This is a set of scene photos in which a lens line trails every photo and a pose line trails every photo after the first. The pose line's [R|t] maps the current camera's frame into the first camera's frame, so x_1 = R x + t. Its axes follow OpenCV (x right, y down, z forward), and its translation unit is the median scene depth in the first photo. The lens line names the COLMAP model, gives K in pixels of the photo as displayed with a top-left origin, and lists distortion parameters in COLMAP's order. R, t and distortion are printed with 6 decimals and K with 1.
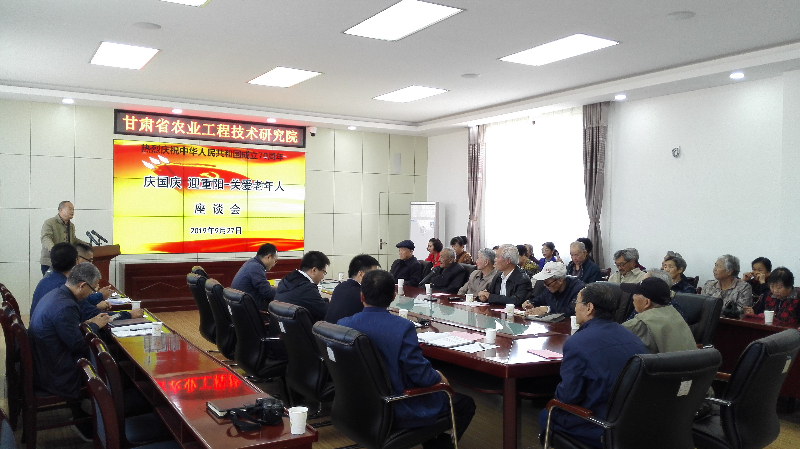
lens RADIAL K [[649.9, 0, 399.5], [0, 649.9, 245.0], [0, 0, 1]] dist [0.100629, -0.201259]
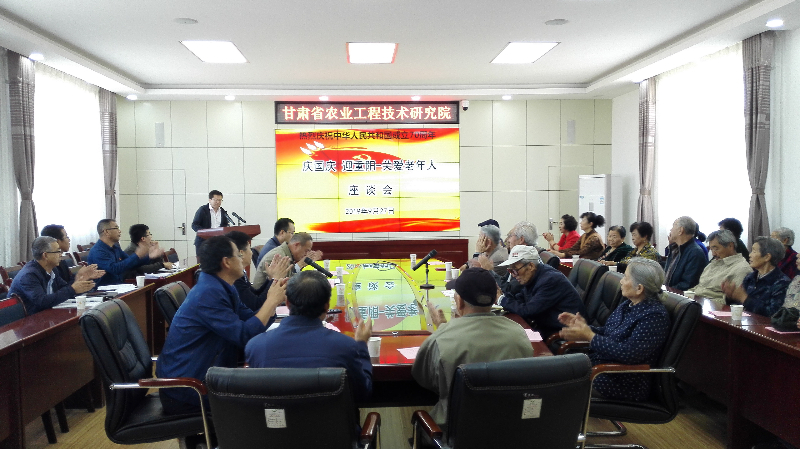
lens RADIAL K [[649.9, 0, 399.5], [0, 649.9, 245.0], [0, 0, 1]] dist [0.100629, -0.201259]
pose [[0.889813, 0.008071, -0.456255, 0.235747], [0.005440, 0.999585, 0.028290, 0.003018], [0.456294, -0.027655, 0.889399, 0.107122]]
